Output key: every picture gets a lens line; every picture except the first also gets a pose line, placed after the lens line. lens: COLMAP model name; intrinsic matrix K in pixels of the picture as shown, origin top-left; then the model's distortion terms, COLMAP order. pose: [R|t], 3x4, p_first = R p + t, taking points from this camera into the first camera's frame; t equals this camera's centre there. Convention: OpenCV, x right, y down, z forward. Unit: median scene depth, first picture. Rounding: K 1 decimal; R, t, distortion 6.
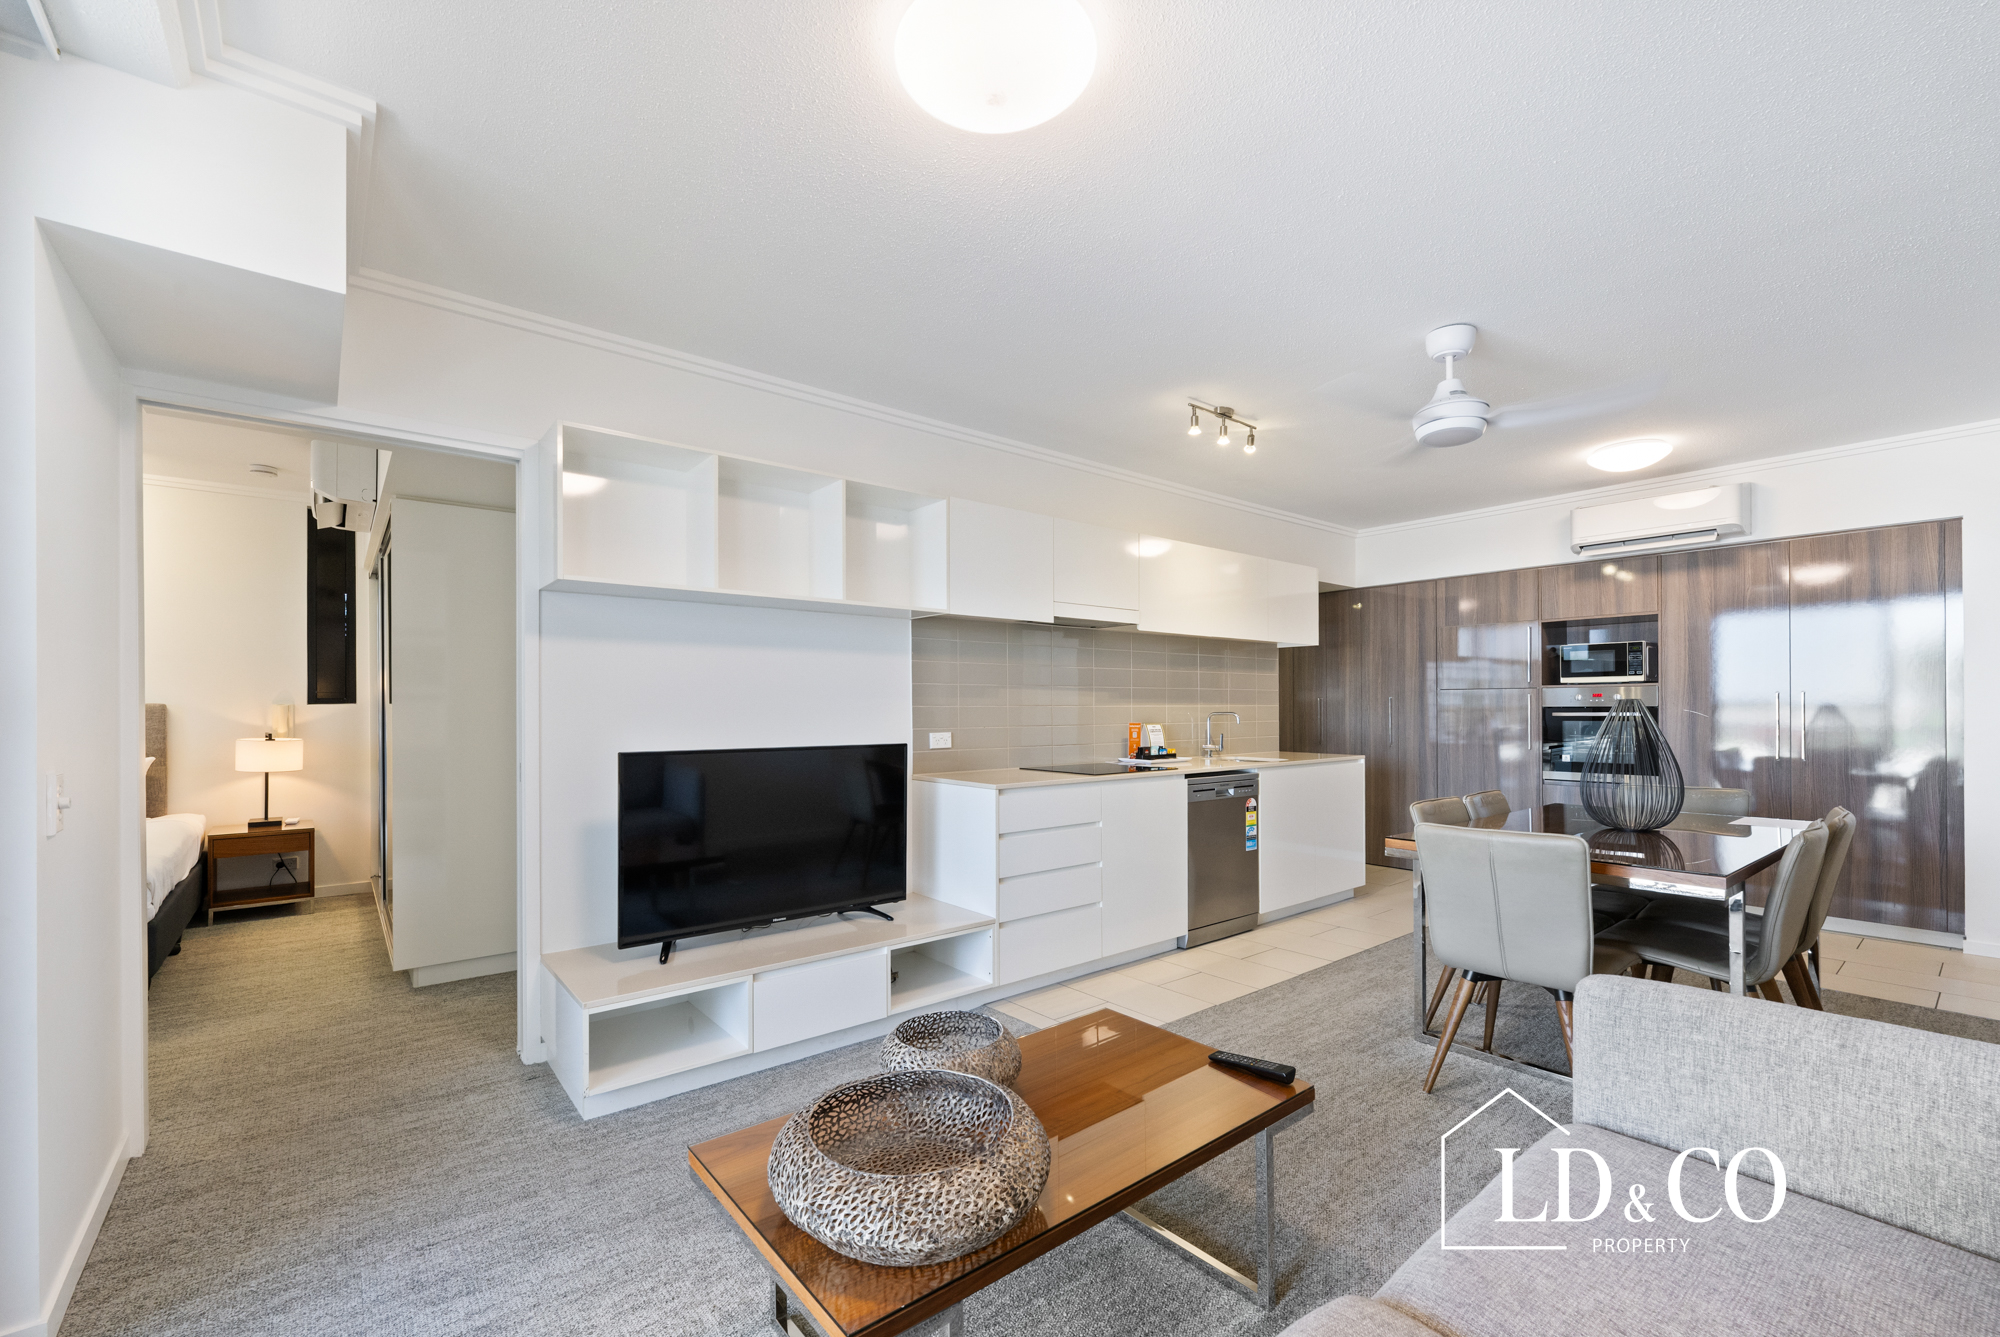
lens RADIAL K [[833.1, 0, 1003.6], [0, 833.1, 708.3], [0, 0, 1]] dist [0.002061, 0.000336]
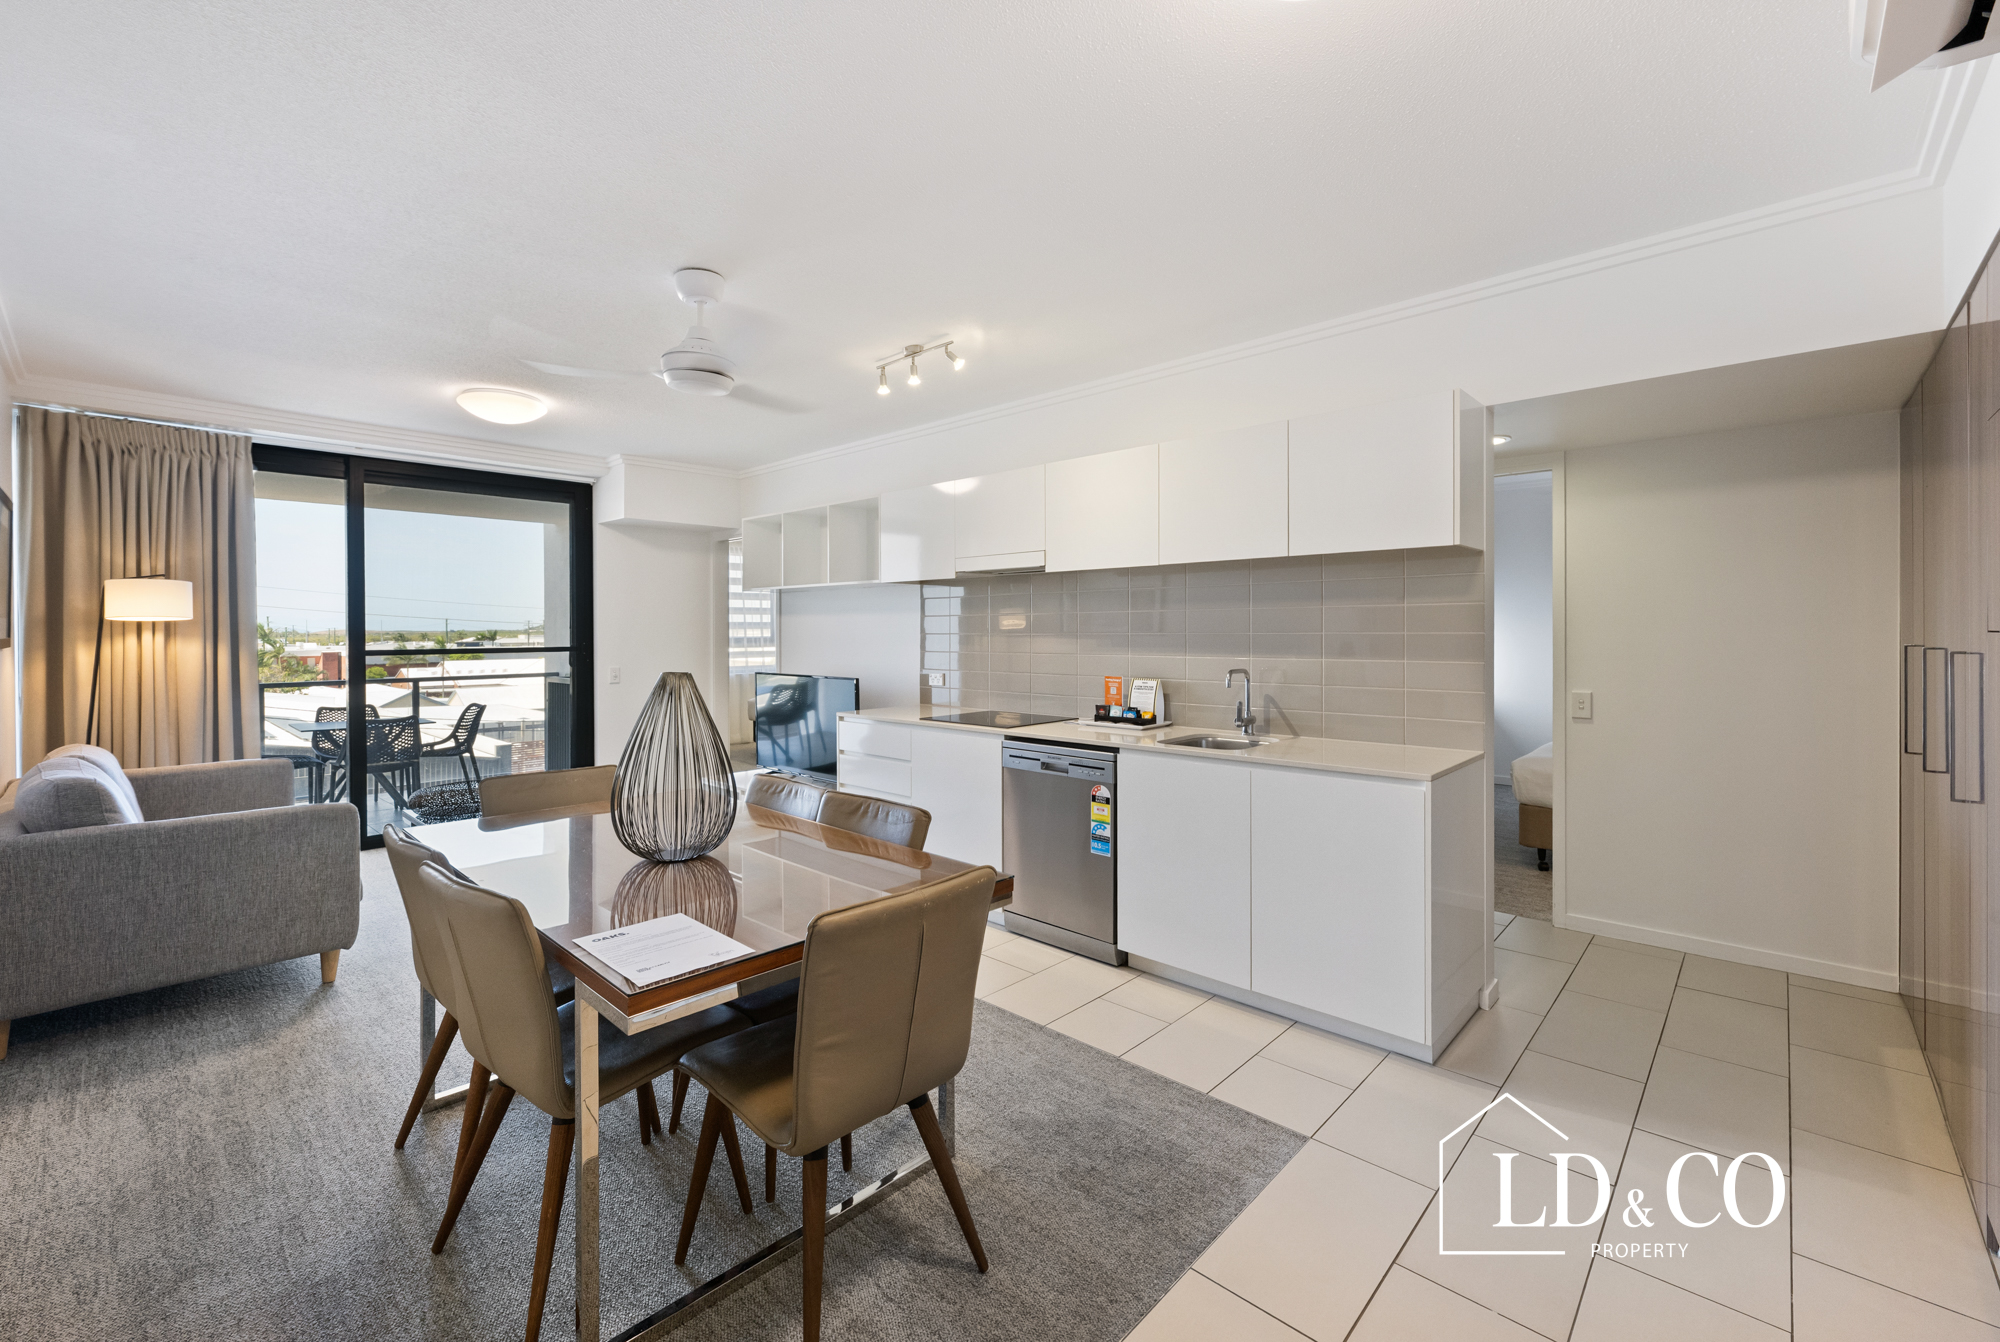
lens RADIAL K [[831.8, 0, 991.8], [0, 831.8, 643.7], [0, 0, 1]] dist [0.019746, -0.005355]
pose [[0.124620, 0.020144, -0.992000, 0.981292], [0.004523, 0.999772, 0.020870, -0.033673], [0.992194, -0.007087, 0.124500, 0.778847]]
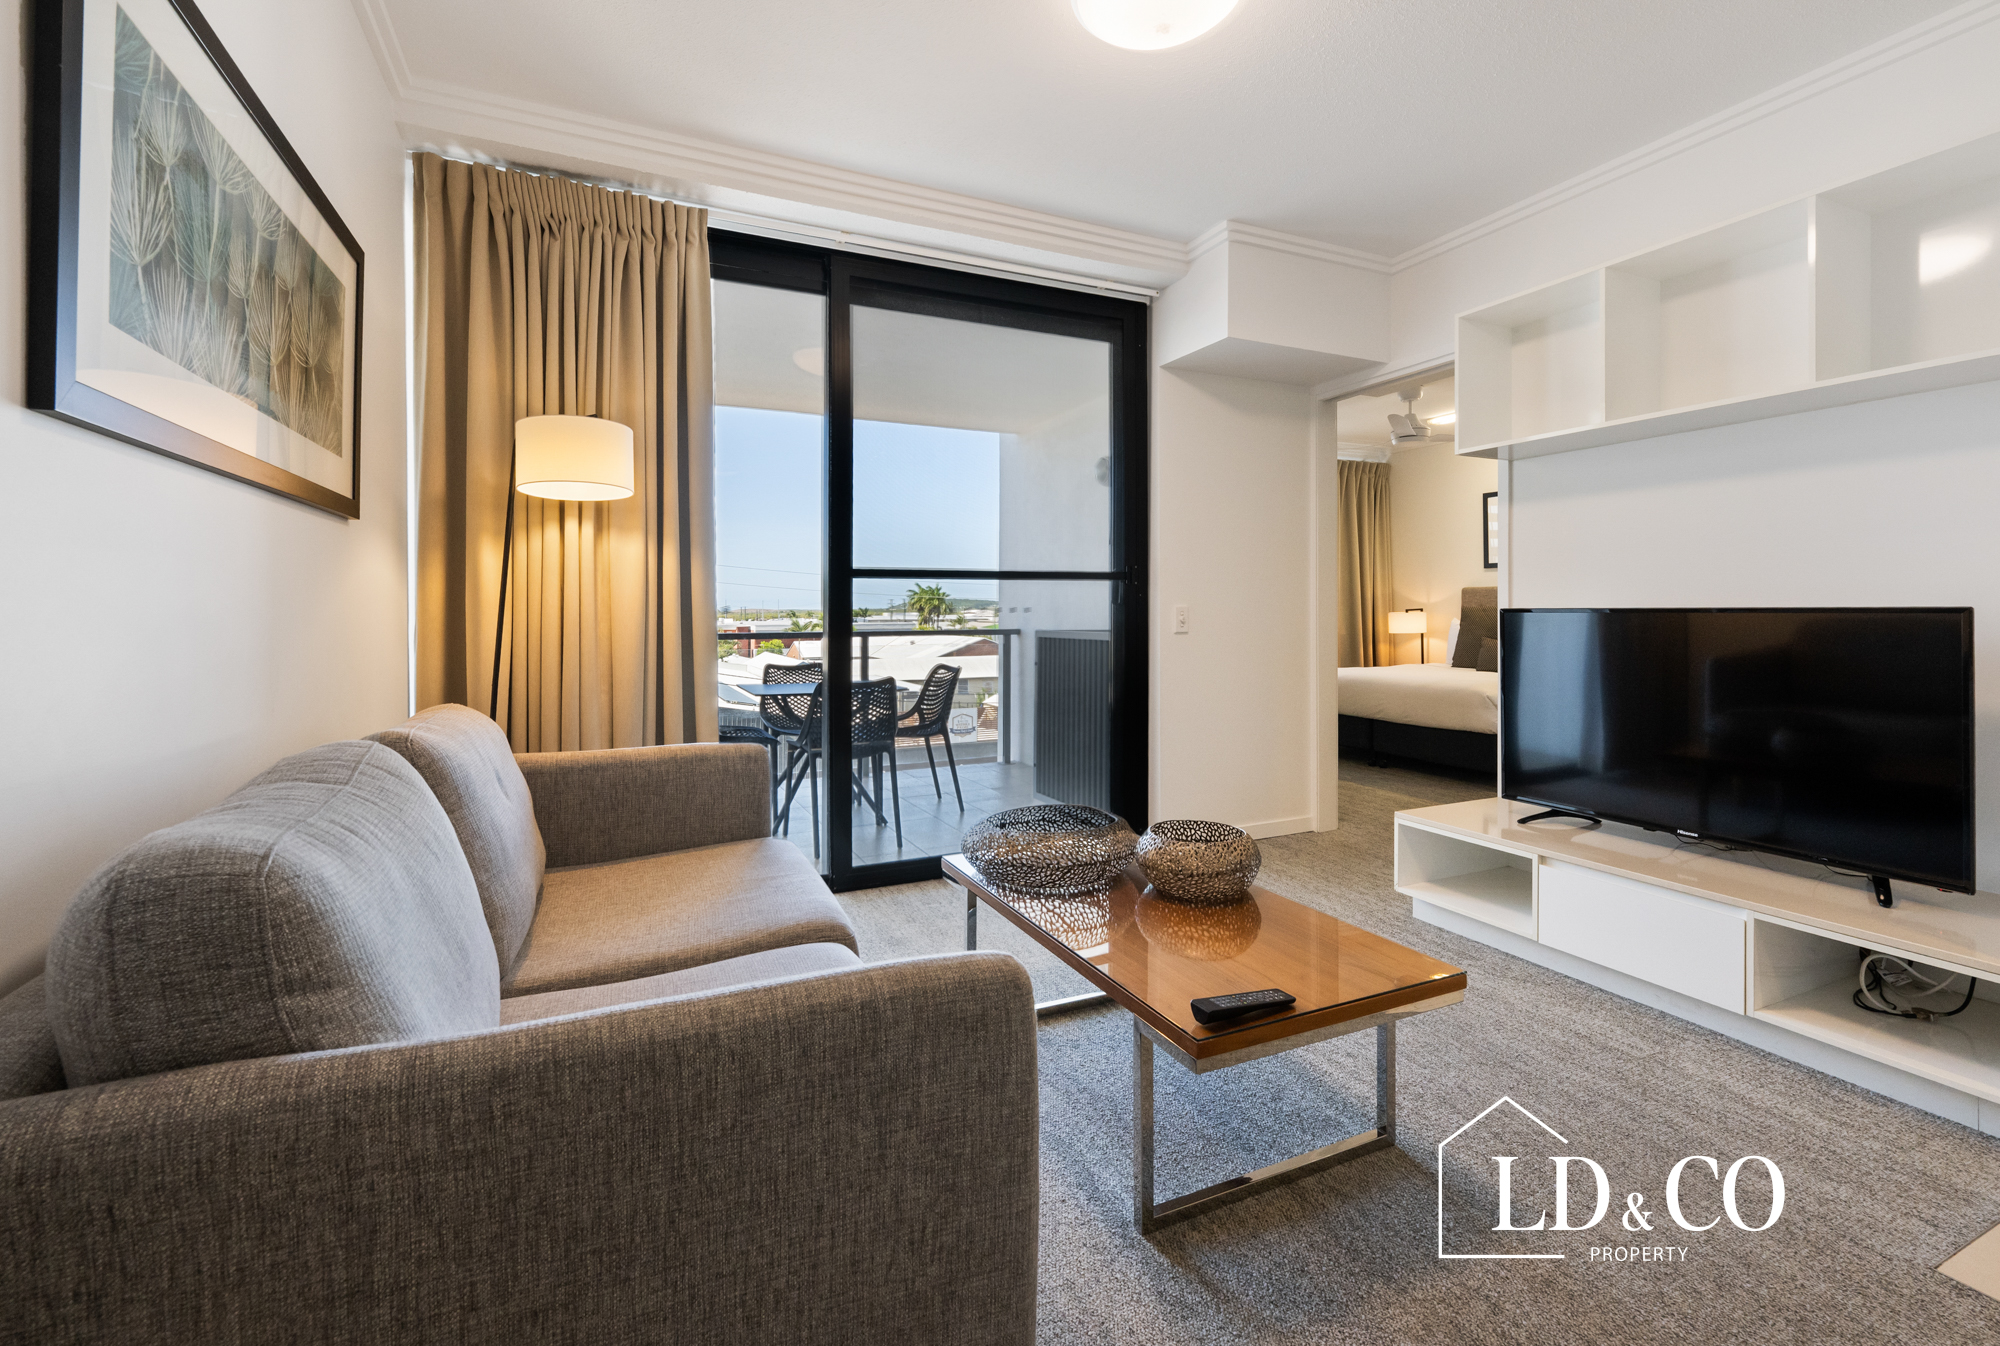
lens RADIAL K [[831.8, 0, 991.8], [0, 831.8, 645.7], [0, 0, 1]] dist [0.019746, -0.005355]
pose [[-0.252877, 0.043173, -0.966535, 0.417019], [0.004983, 0.999049, 0.043322, 0.028754], [0.967486, 0.006139, -0.252852, 0.384272]]
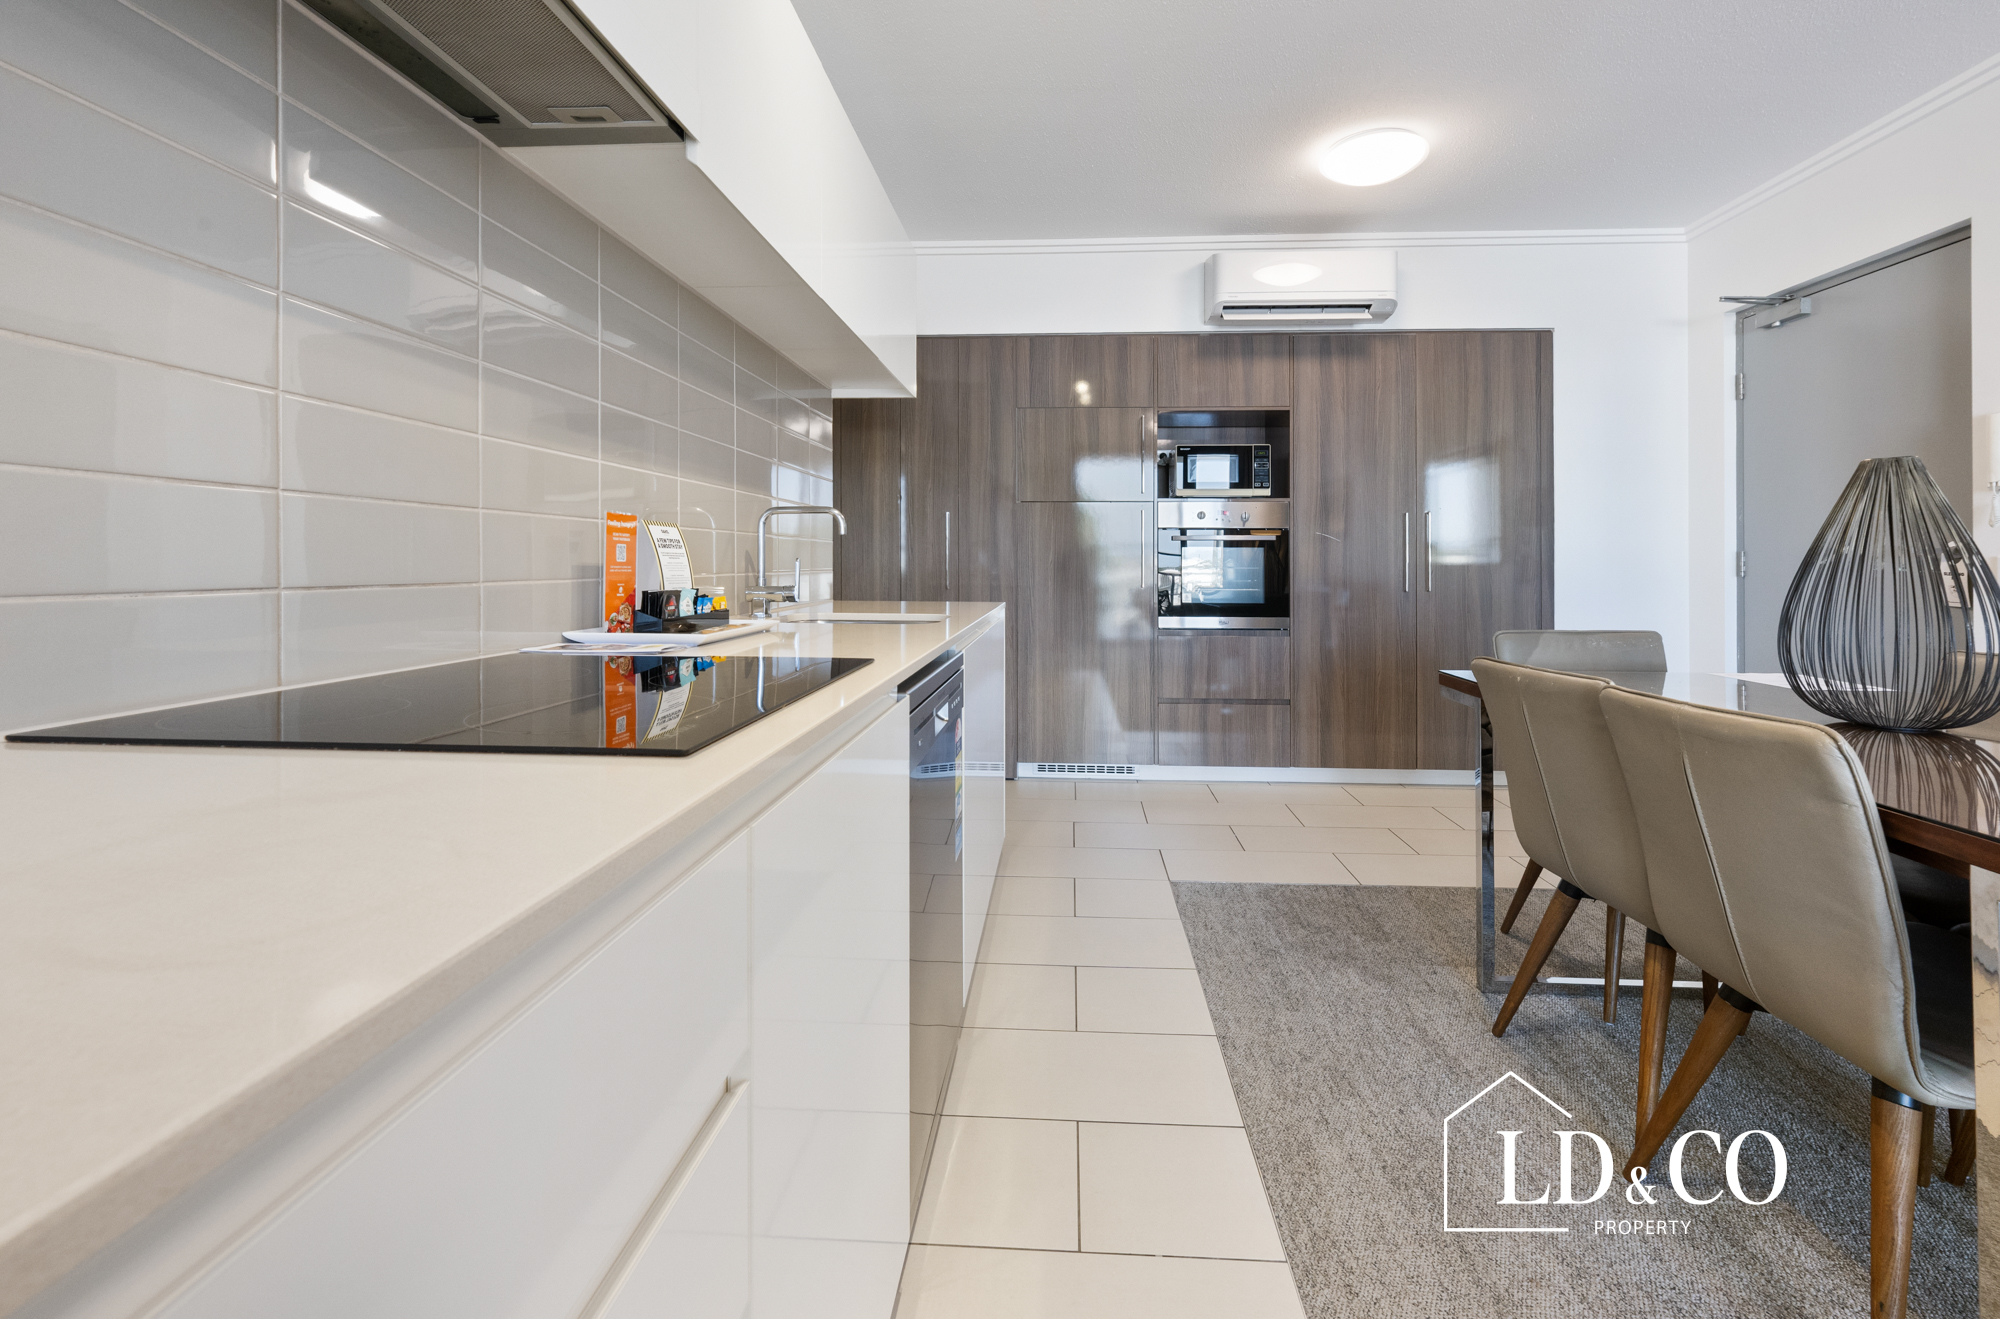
lens RADIAL K [[855.5, 0, 1023.5], [0, 855.5, 557.6], [0, 0, 1]] dist [0.000244, -0.000106]
pose [[0.677094, 0.009395, 0.735837, 0.026699], [-0.005802, 0.999956, -0.007428, 0.035020], [-0.735874, 0.000760, 0.677118, 0.683557]]
